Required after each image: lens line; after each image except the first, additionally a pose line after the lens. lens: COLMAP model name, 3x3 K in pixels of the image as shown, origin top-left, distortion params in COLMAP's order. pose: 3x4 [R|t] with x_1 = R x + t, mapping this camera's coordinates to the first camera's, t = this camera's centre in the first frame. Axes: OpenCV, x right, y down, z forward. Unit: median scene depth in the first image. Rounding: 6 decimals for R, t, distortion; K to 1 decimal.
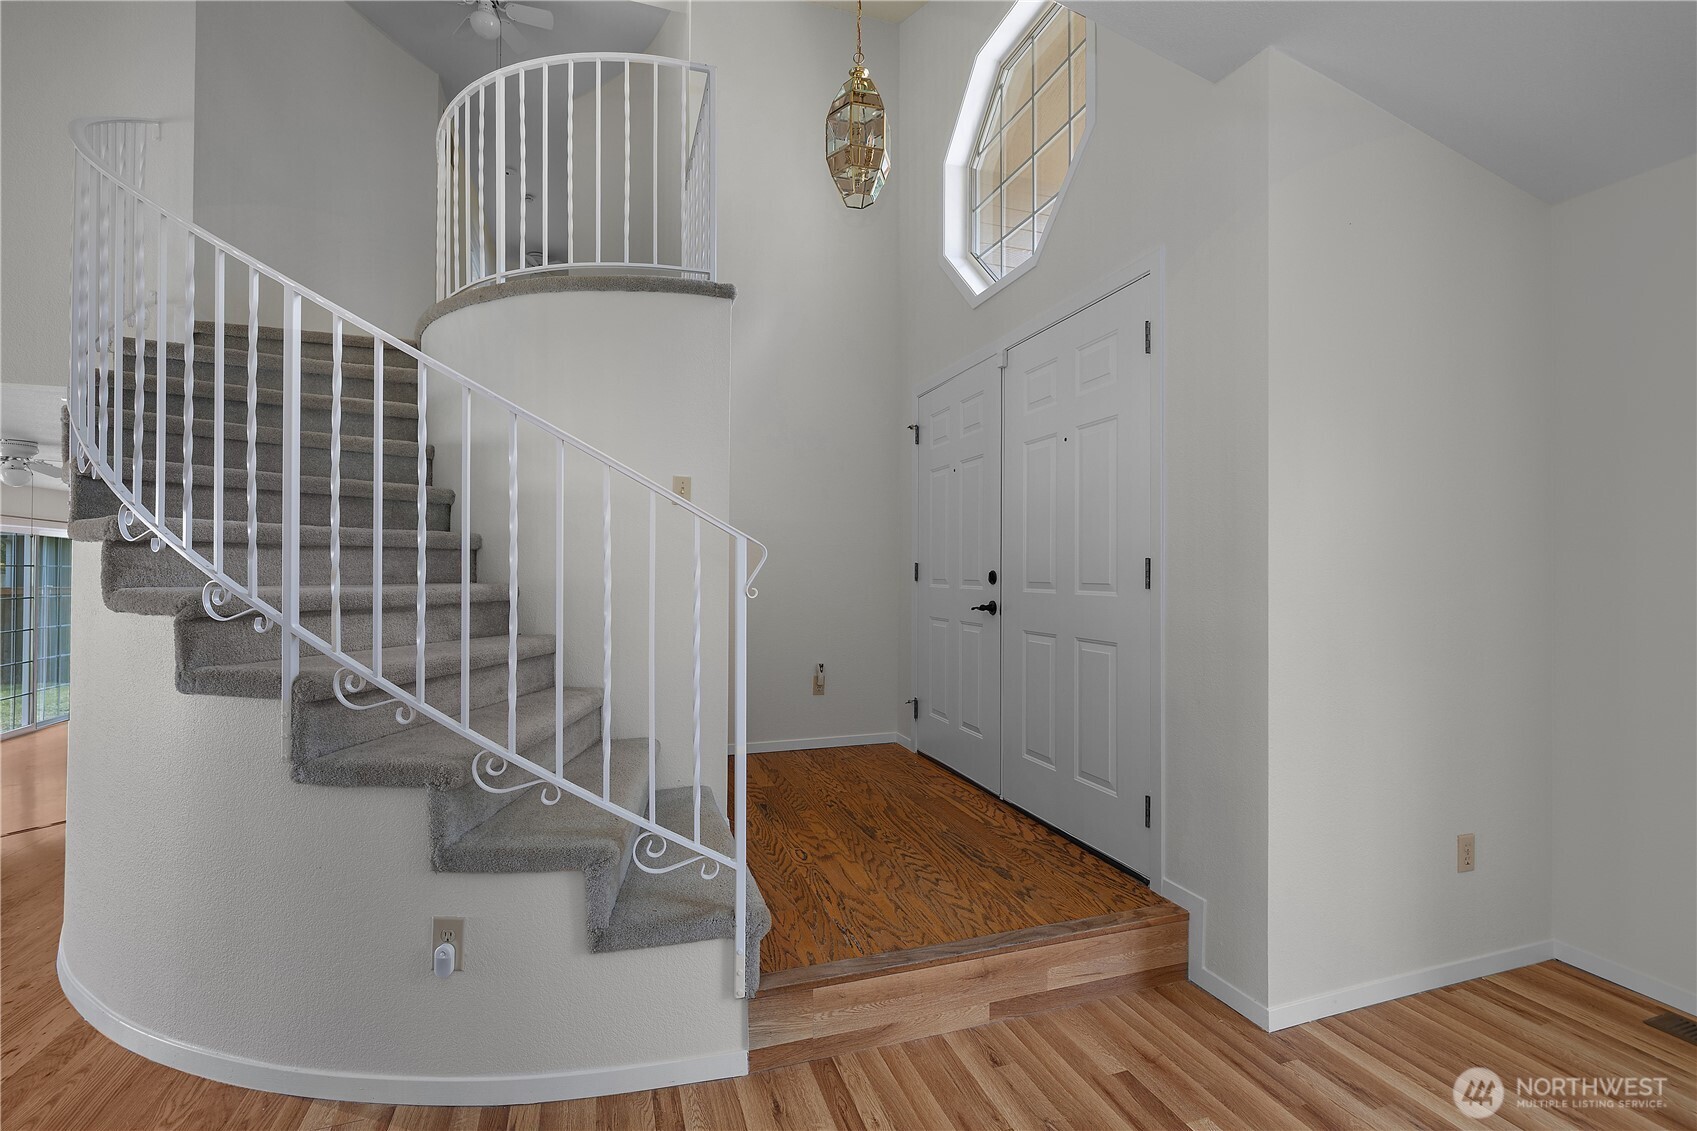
lens RADIAL K [[735.0, 0, 842.8], [0, 735.0, 569.3], [0, 0, 1]] dist [0.005716, -0.001599]
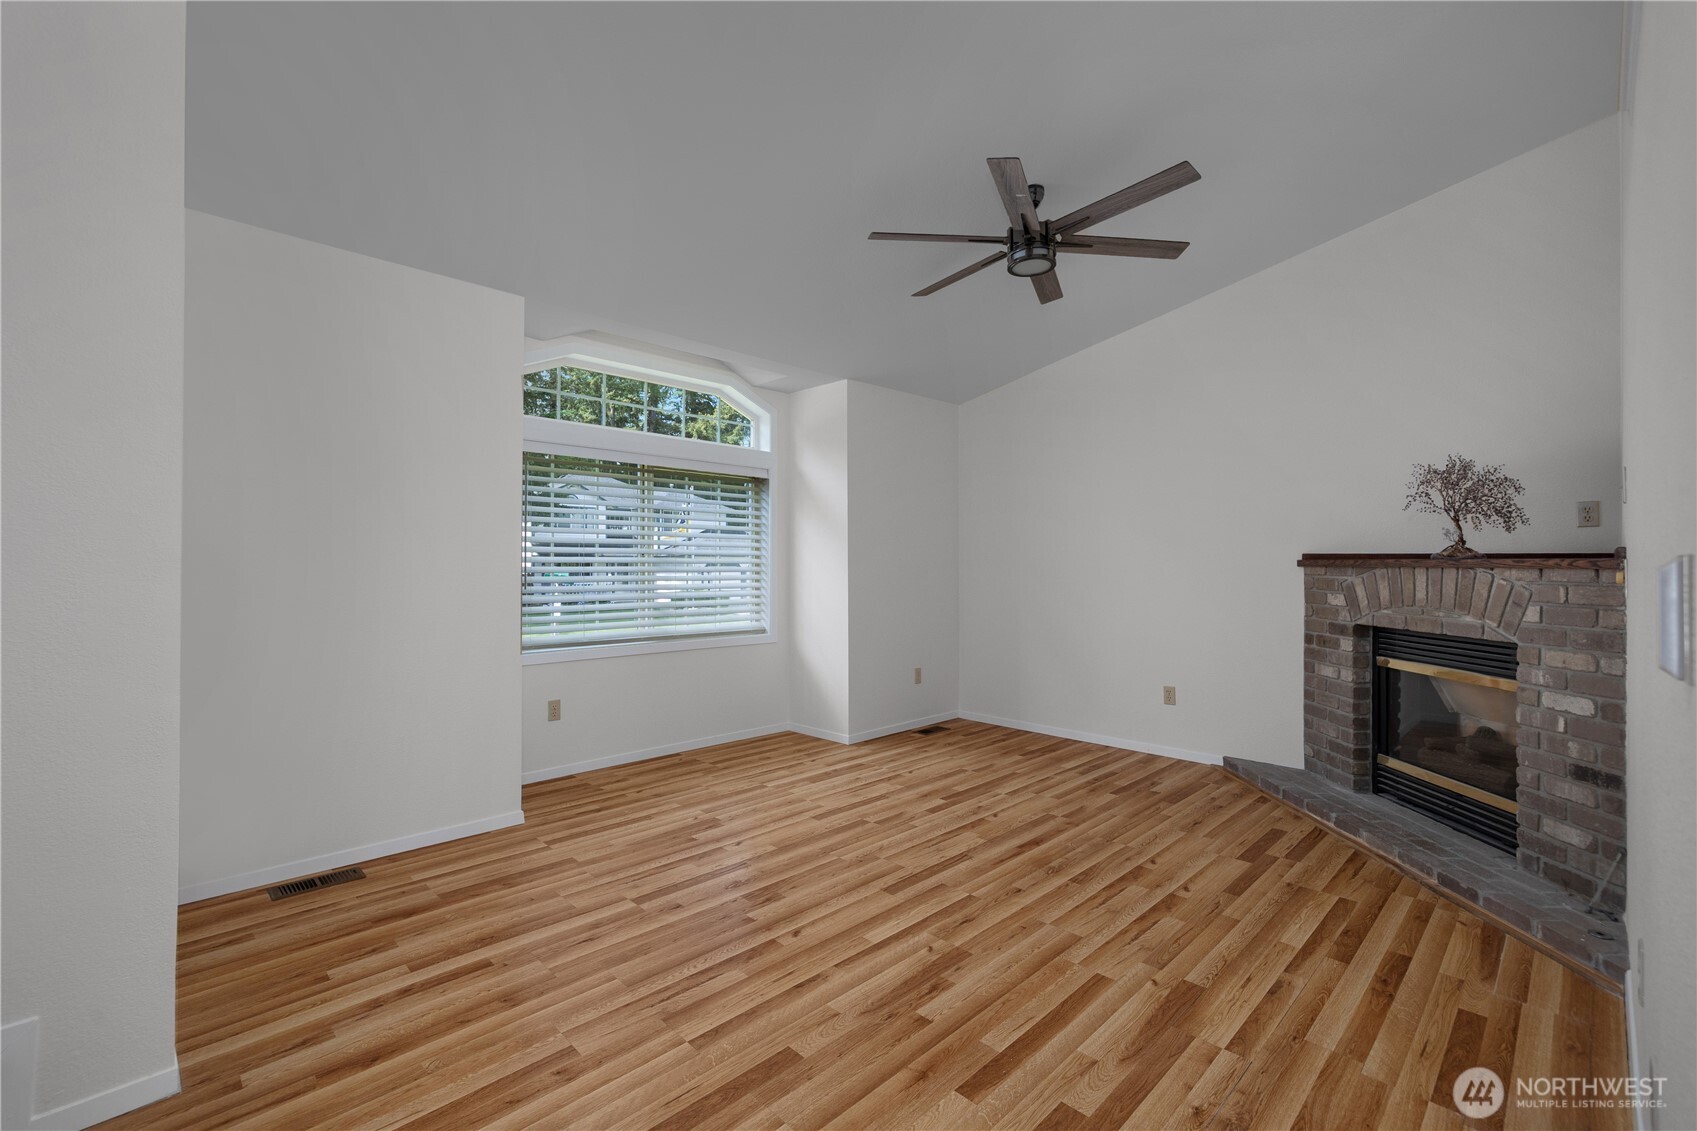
lens RADIAL K [[735.0, 0, 843.8], [0, 735.0, 571.1], [0, 0, 1]] dist [0.005716, -0.001599]
pose [[-0.444542, -0.014168, 0.895646, -0.539873], [-0.009509, 0.999893, 0.011098, 0.021792], [-0.895707, -0.003583, -0.444630, 0.755299]]
